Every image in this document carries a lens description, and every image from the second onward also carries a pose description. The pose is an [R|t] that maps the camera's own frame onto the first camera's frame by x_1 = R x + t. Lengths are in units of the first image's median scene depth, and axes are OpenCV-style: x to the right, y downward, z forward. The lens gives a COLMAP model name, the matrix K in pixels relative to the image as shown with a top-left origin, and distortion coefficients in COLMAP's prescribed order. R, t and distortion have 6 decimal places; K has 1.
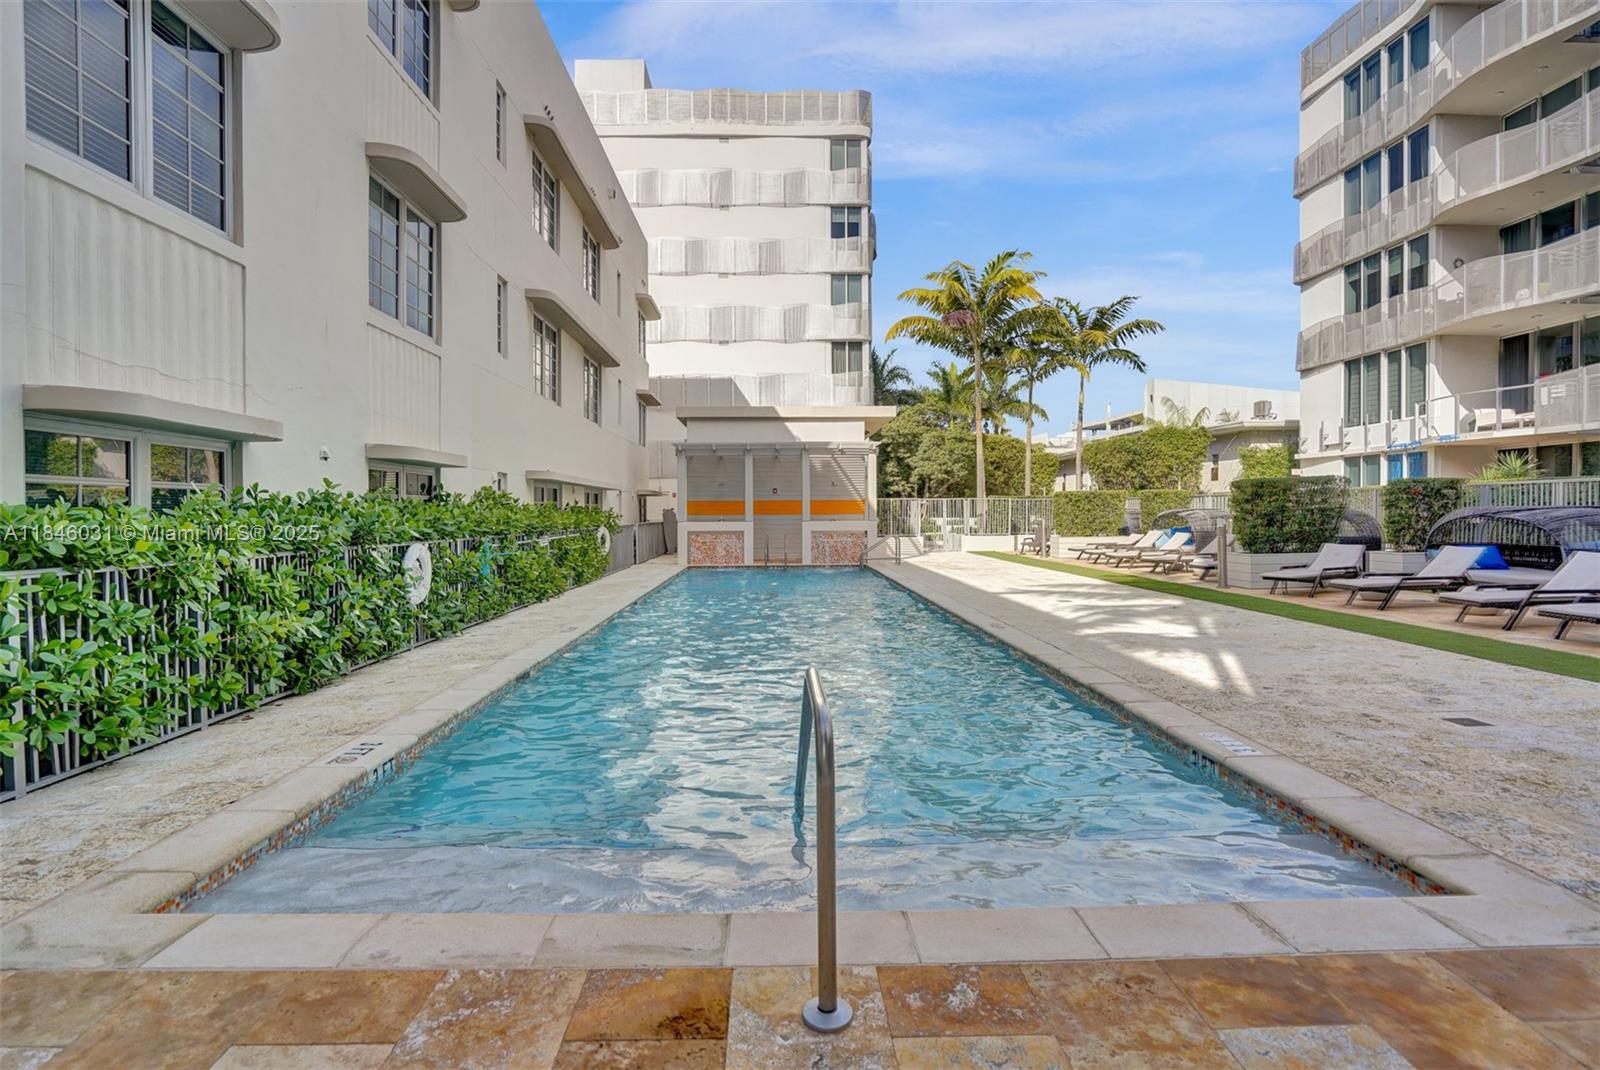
lens RADIAL K [[794.7, 0, 797.1], [0, 794.7, 529.6], [0, 0, 1]] dist [-0.044631, 0.017317]
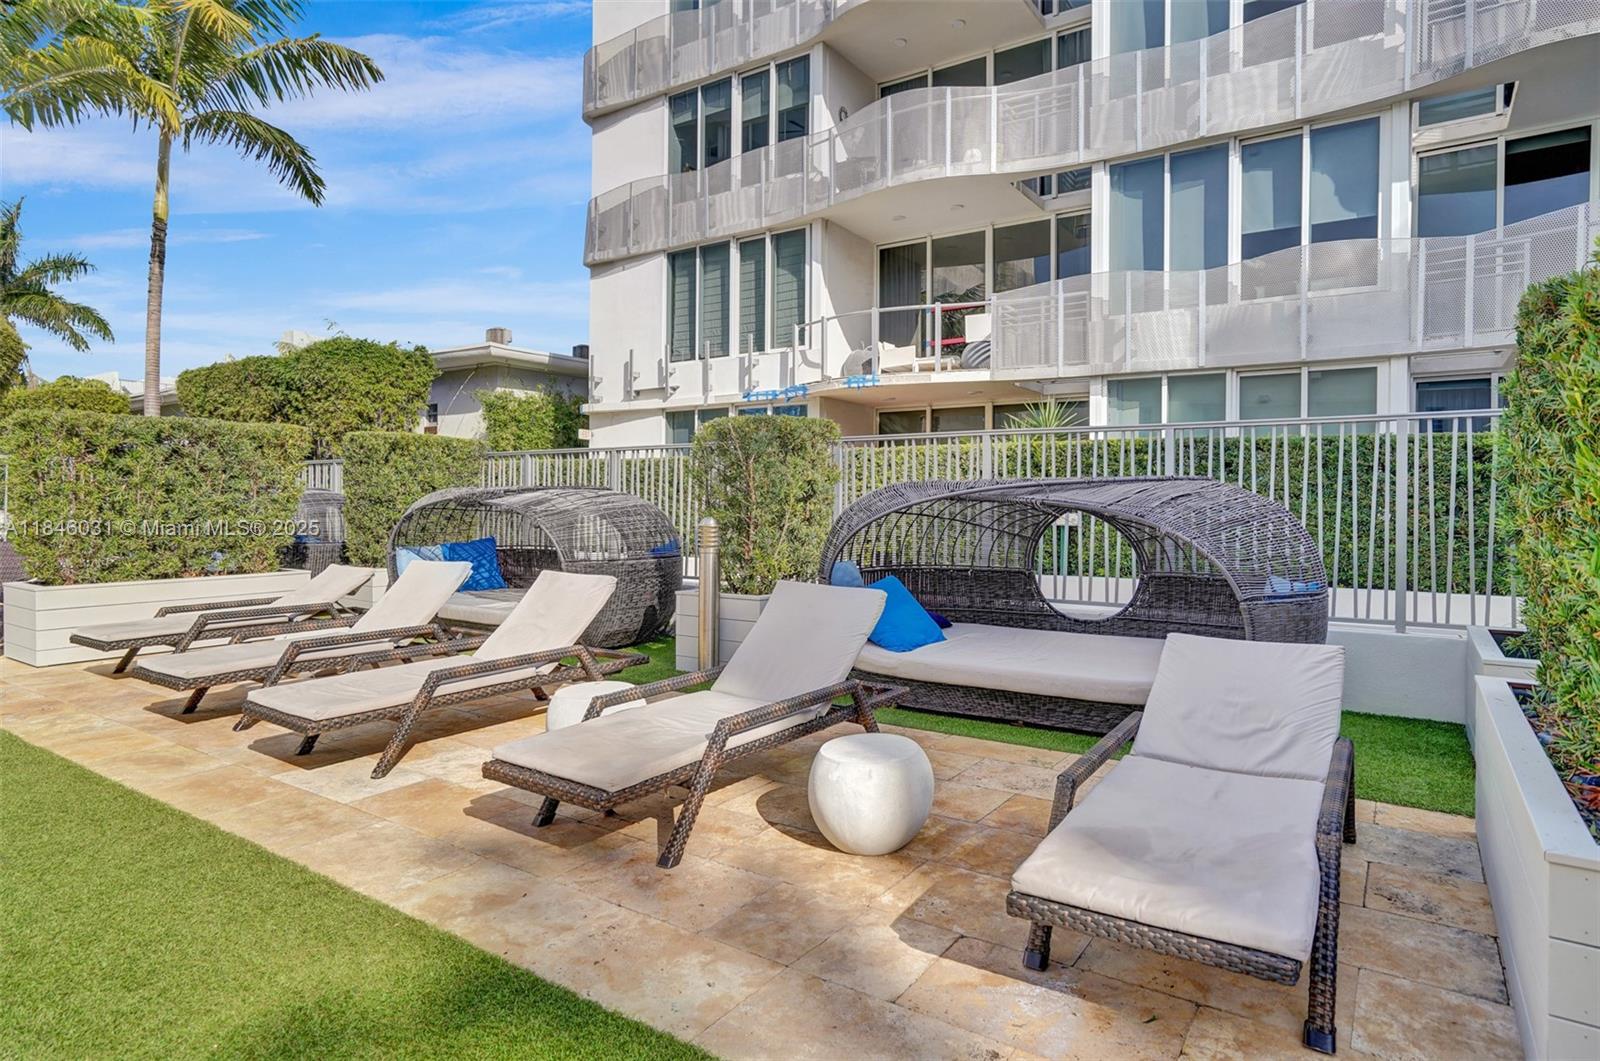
lens RADIAL K [[906.2, 0, 797.5], [0, 906.2, 509.6], [0, 0, 1]] dist [-0.017799, 0.005171]
pose [[0.588726, 0.003454, 0.808325, 0.210459], [0.009456, 0.999893, -0.011160, -0.008952], [-0.808277, 0.014213, 0.588631, 0.547292]]
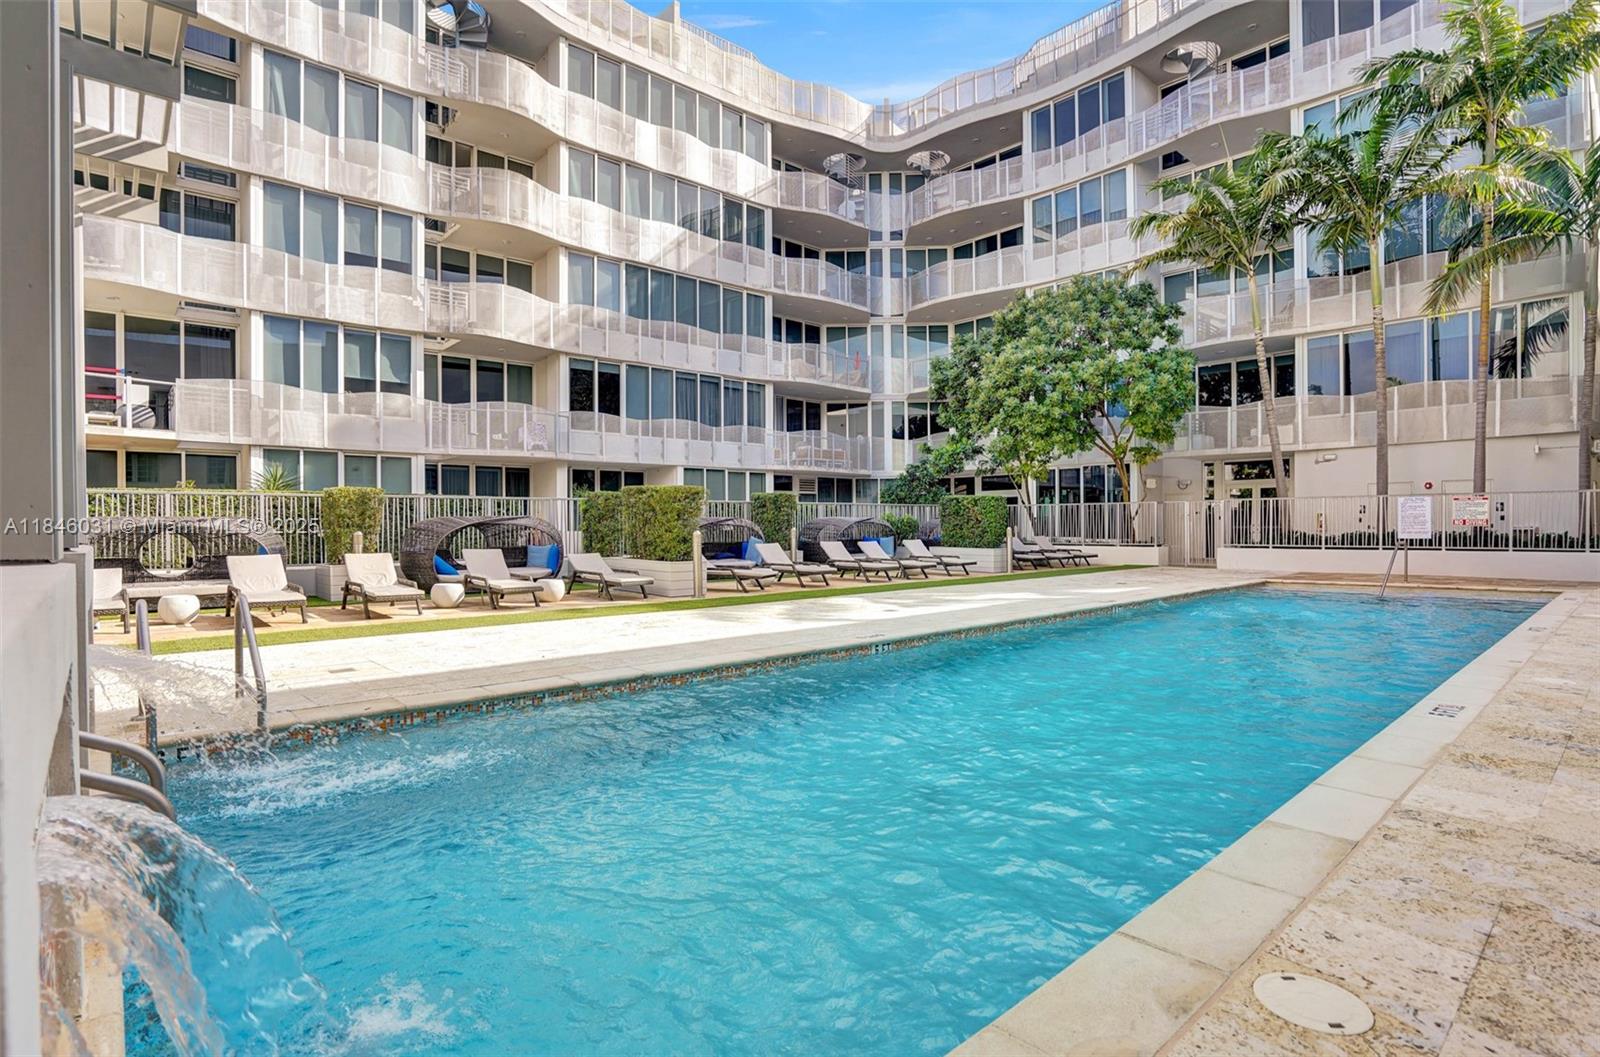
lens RADIAL K [[794.7, 0, 783.4], [0, 794.7, 534.7], [0, 0, 1]] dist [-0.044631, 0.017317]
pose [[-0.634968, -0.002129, 0.772536, -0.145211], [0.025482, 0.999394, 0.023698, -0.012973], [-0.772118, 0.034734, -0.634529, 0.812182]]
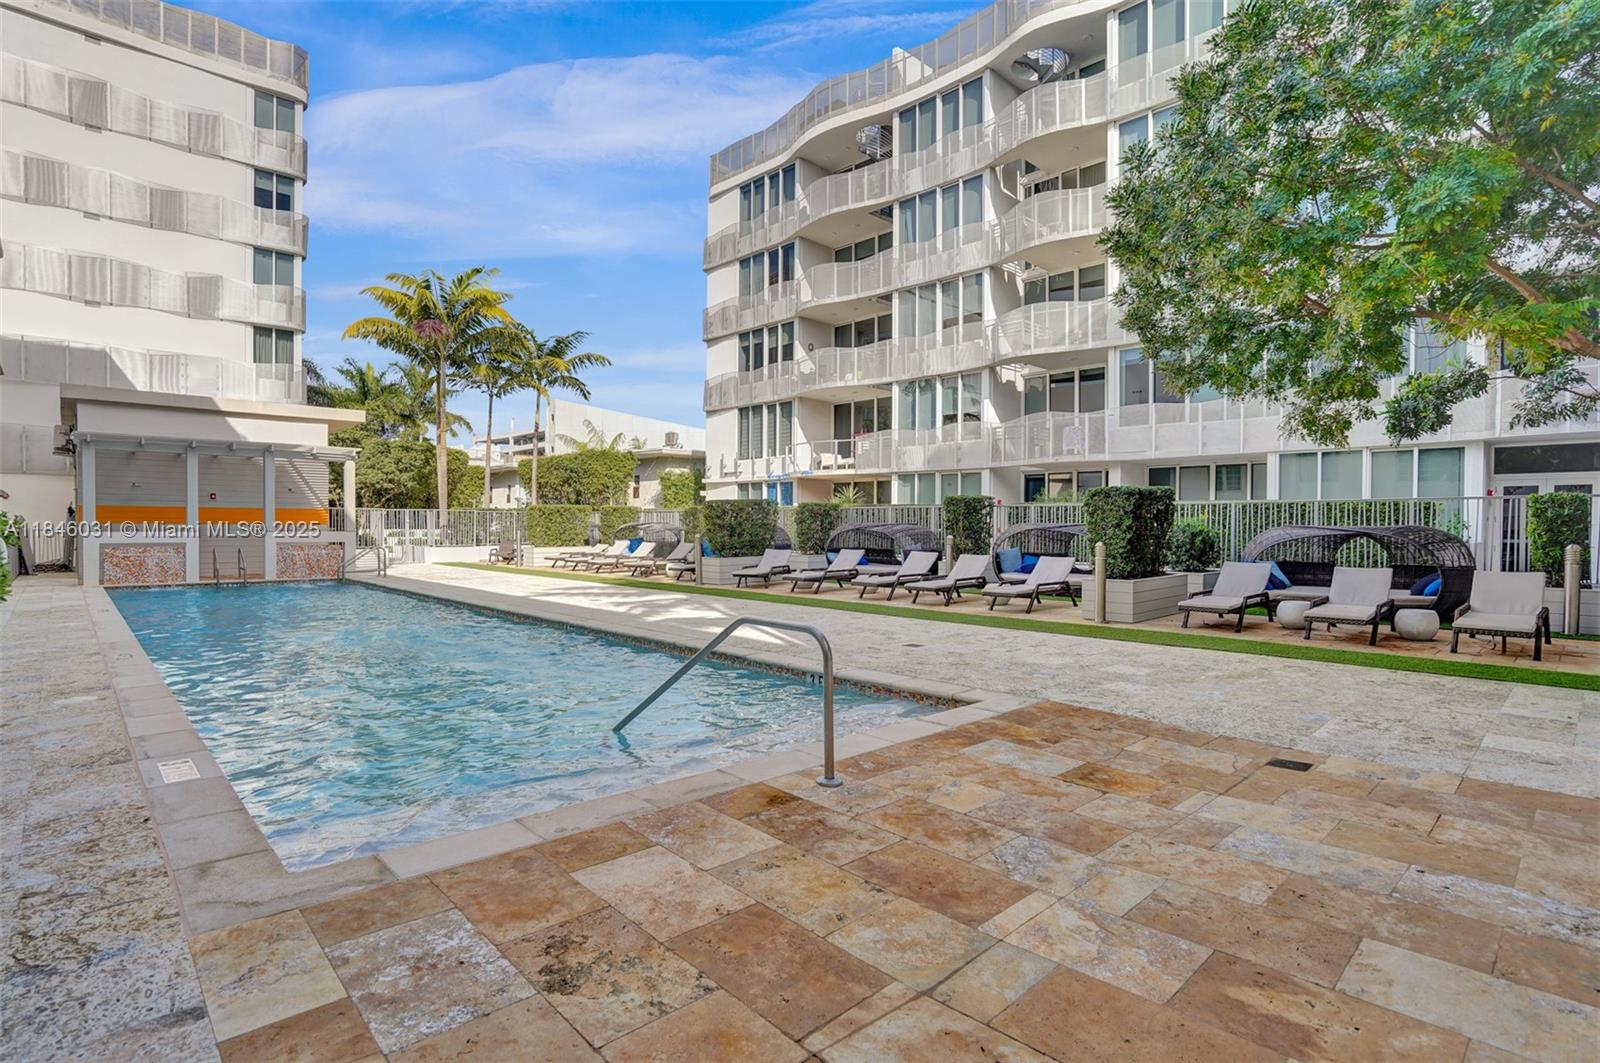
lens RADIAL K [[794.7, 0, 790.0], [0, 794.7, 541.7], [0, 0, 1]] dist [-0.044631, 0.017317]
pose [[0.748774, -0.004674, 0.662809, -0.104634], [0.005056, 0.999986, 0.001340, 0.001684], [-0.662806, 0.002348, 0.748788, -0.031946]]
